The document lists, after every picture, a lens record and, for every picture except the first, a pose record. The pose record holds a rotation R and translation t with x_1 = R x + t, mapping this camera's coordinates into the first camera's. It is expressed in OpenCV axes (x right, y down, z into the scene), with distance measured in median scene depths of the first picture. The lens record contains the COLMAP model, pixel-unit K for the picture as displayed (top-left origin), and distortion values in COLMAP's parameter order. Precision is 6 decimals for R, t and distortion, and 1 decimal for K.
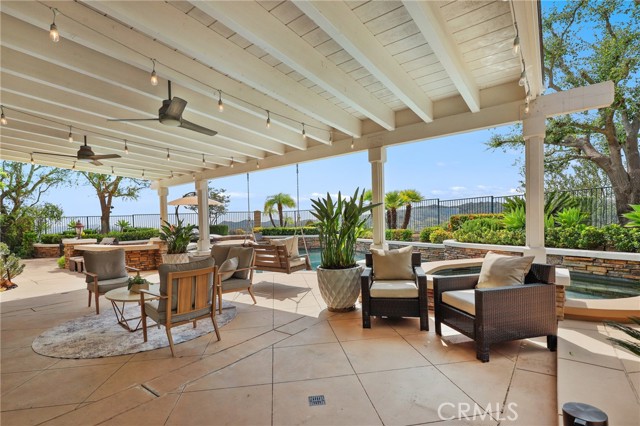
lens RADIAL K [[307.9, 0, 317.7], [0, 307.9, 228.8], [0, 0, 1]] dist [0.000291, 0.000939]
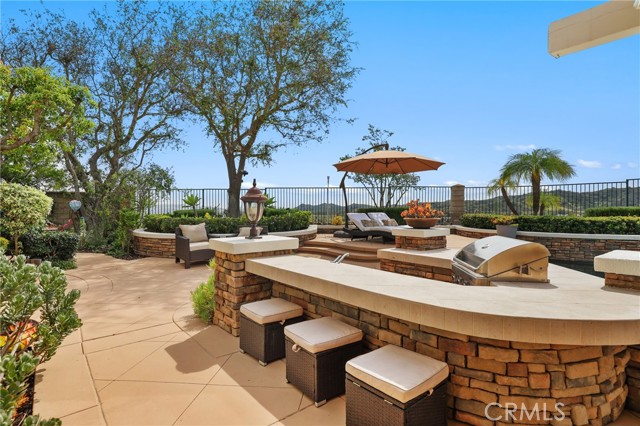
lens RADIAL K [[332.9, 0, 320.0], [0, 332.9, 213.0], [0, 0, 1]] dist [0.000278, 0.000161]
pose [[0.972936, 0.031356, -0.228936, -0.389492], [-0.031972, 0.999488, 0.001017, 0.002818], [0.228850, 0.006330, 0.973441, 0.417532]]
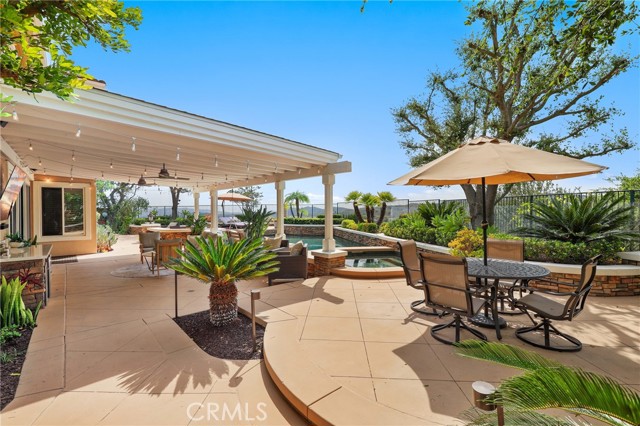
lens RADIAL K [[291.3, 0, 320.0], [0, 291.3, 213.0], [0, 0, 1]] dist [0.003842, 0.000057]
pose [[0.981214, 0.024201, -0.191400, 0.229496], [-0.025837, 0.999648, -0.006058, -0.021829], [0.191186, 0.010890, 0.981493, -0.192125]]
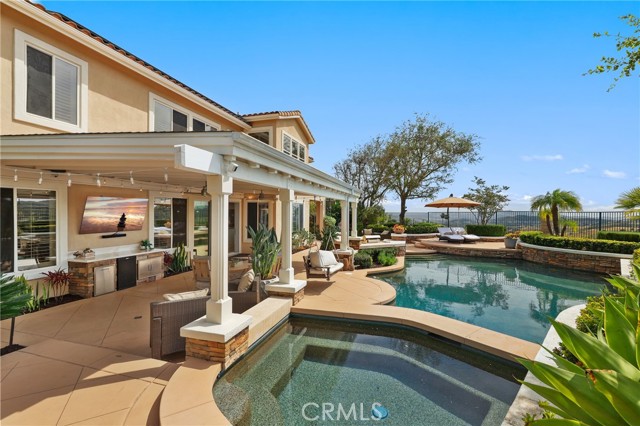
lens RADIAL K [[291.3, 0, 320.0], [0, 291.3, 213.0], [0, 0, 1]] dist [0.003842, 0.000057]
pose [[0.345260, 0.034732, -0.937864, 0.406960], [-0.036555, 0.999054, 0.023540, -0.063505], [0.937795, 0.026156, 0.346203, 0.219959]]
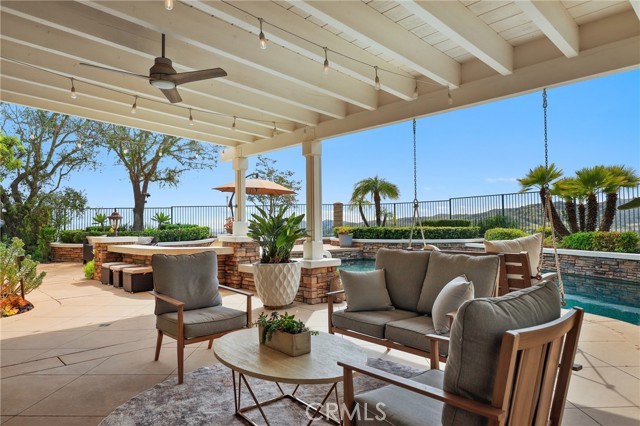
lens RADIAL K [[411.3, 0, 320.0], [0, 411.3, 213.0], [0, 0, 1]] dist [0.004834, -0.001410]
pose [[0.987363, 0.011622, -0.158048, -0.115163], [-0.019088, 0.998768, -0.045802, 0.009180], [0.157321, 0.048240, 0.986369, 0.109253]]
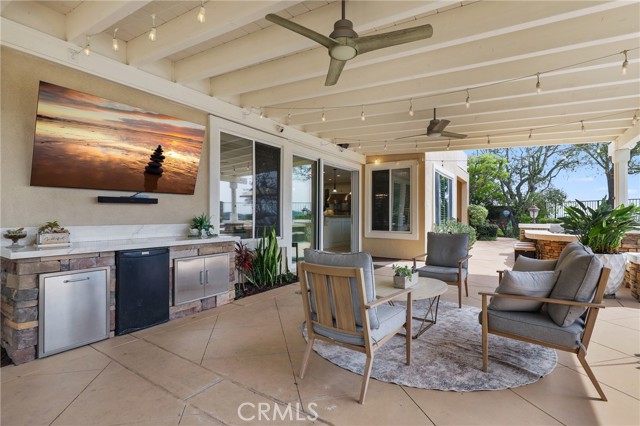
lens RADIAL K [[300.7, 0, 320.0], [0, 300.7, 213.0], [0, 0, 1]] dist [-0.000068, 0.000065]
pose [[0.068783, 0.019442, -0.997442, 0.044079], [-0.029362, 0.999416, 0.017455, 0.003062], [0.997199, 0.028086, 0.069314, 0.189079]]
